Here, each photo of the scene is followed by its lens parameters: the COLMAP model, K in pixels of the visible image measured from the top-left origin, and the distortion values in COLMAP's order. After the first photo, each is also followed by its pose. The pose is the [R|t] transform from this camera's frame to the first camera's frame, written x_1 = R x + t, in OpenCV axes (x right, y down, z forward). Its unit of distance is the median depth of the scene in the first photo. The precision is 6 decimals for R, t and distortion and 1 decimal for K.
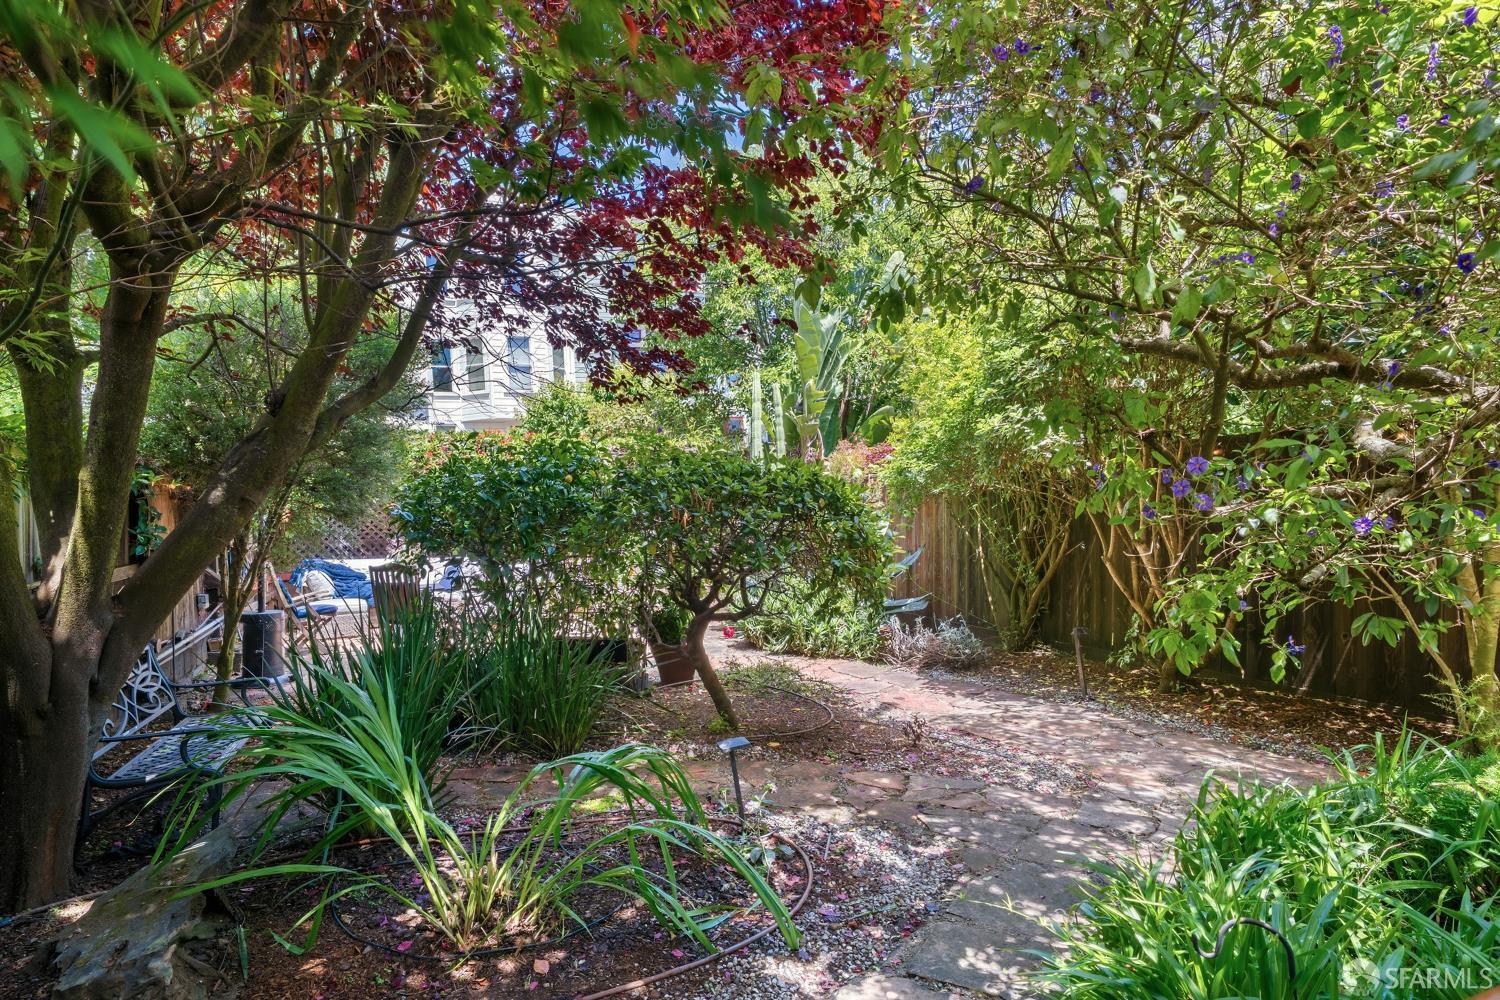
lens RADIAL K [[804.1, 0, 748.7], [0, 804.1, 533.3], [0, 0, 1]] dist [0.003351, 0.000652]
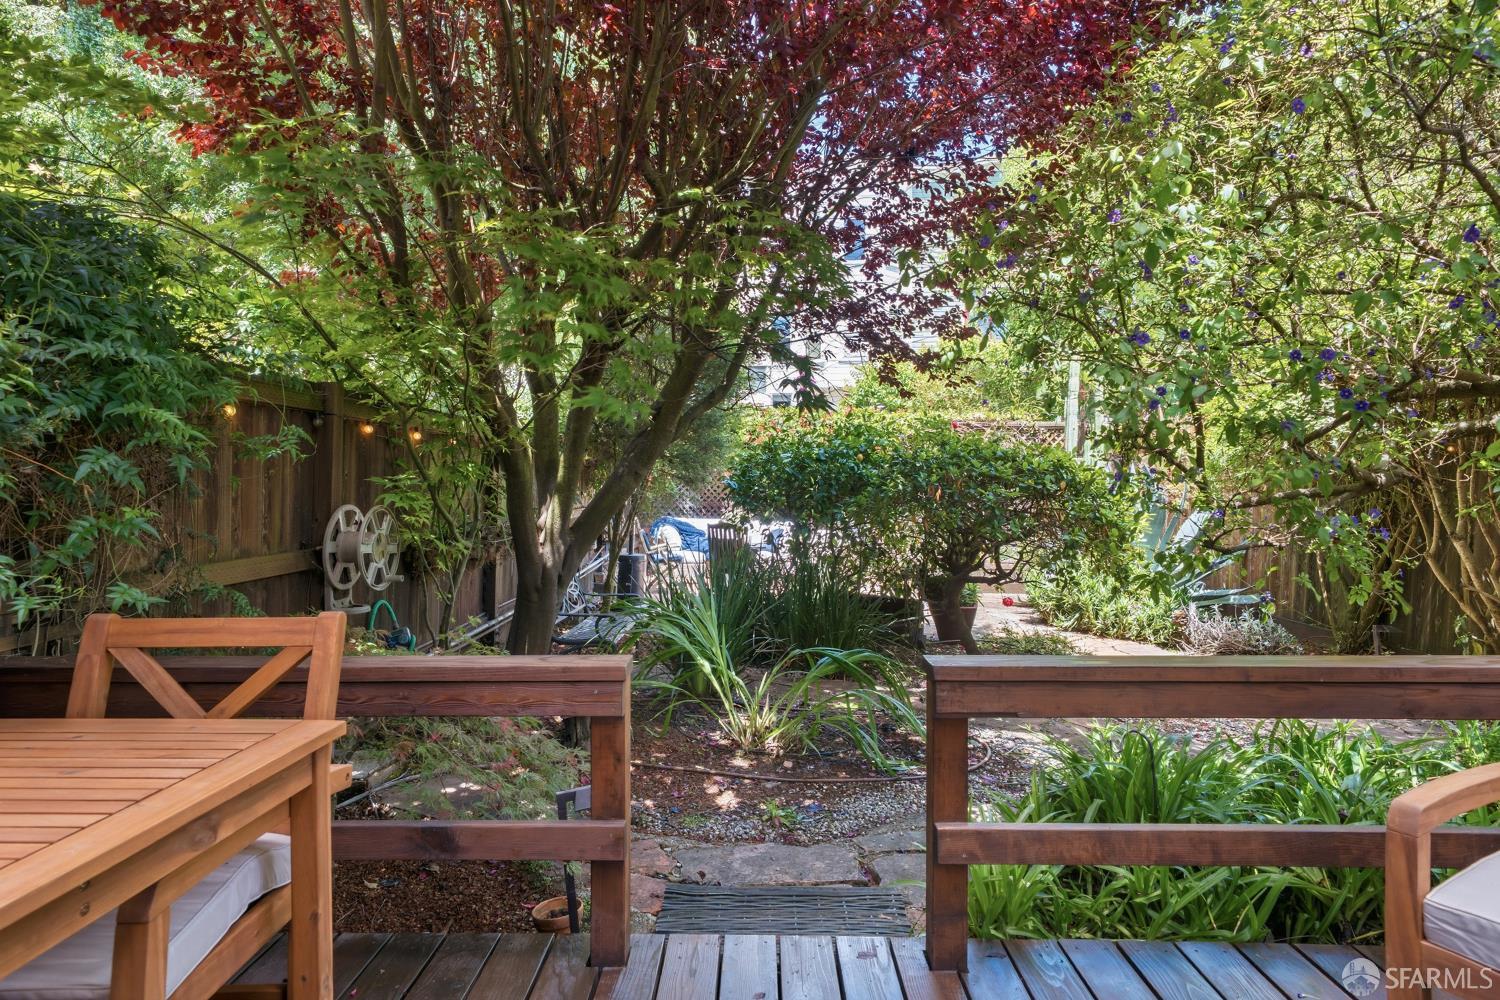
lens RADIAL K [[788.8, 0, 750.6], [0, 788.8, 508.3], [0, 0, 1]] dist [0.020614, 0.001183]
pose [[0.924376, 0.043400, -0.379005, 0.054563], [-0.041966, 0.999046, 0.012048, 0.000186], [0.379166, 0.004768, 0.925316, -0.109131]]
